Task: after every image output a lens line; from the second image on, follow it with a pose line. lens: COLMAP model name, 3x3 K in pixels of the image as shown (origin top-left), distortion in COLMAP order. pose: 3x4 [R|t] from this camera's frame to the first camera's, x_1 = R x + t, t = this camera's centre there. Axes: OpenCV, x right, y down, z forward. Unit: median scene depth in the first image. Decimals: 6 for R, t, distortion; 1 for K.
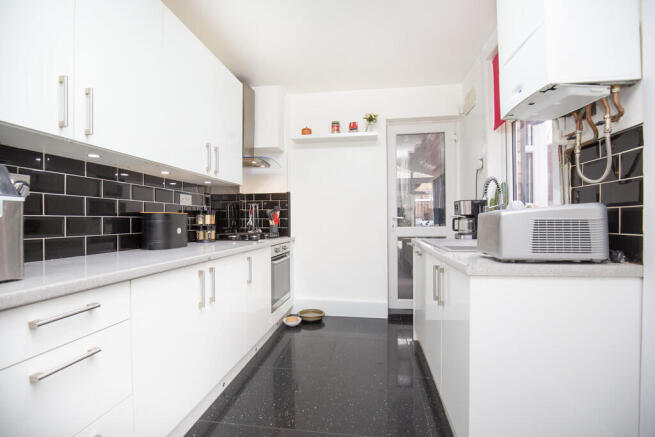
lens RADIAL K [[304.5, 0, 329.8], [0, 304.5, 220.4], [0, 0, 1]] dist [-0.000053, 0.000067]
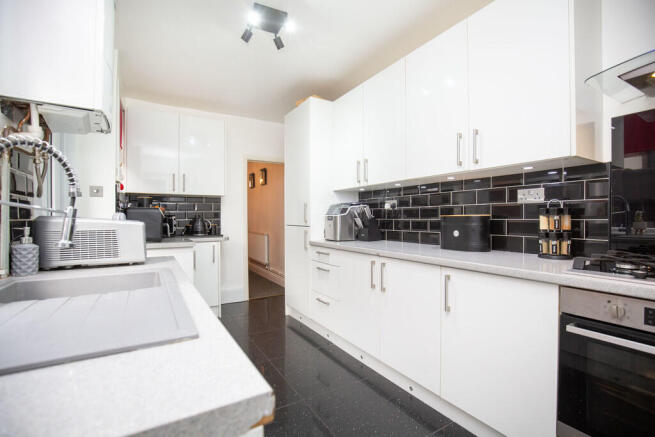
lens RADIAL K [[304.5, 0, 329.8], [0, 304.5, 217.5], [0, 0, 1]] dist [-0.000053, 0.000067]
pose [[-0.777230, 0.013747, -0.629067, 0.451782], [0.015182, 0.999880, 0.003093, -0.027560], [0.629034, -0.007146, -0.777345, 1.508972]]
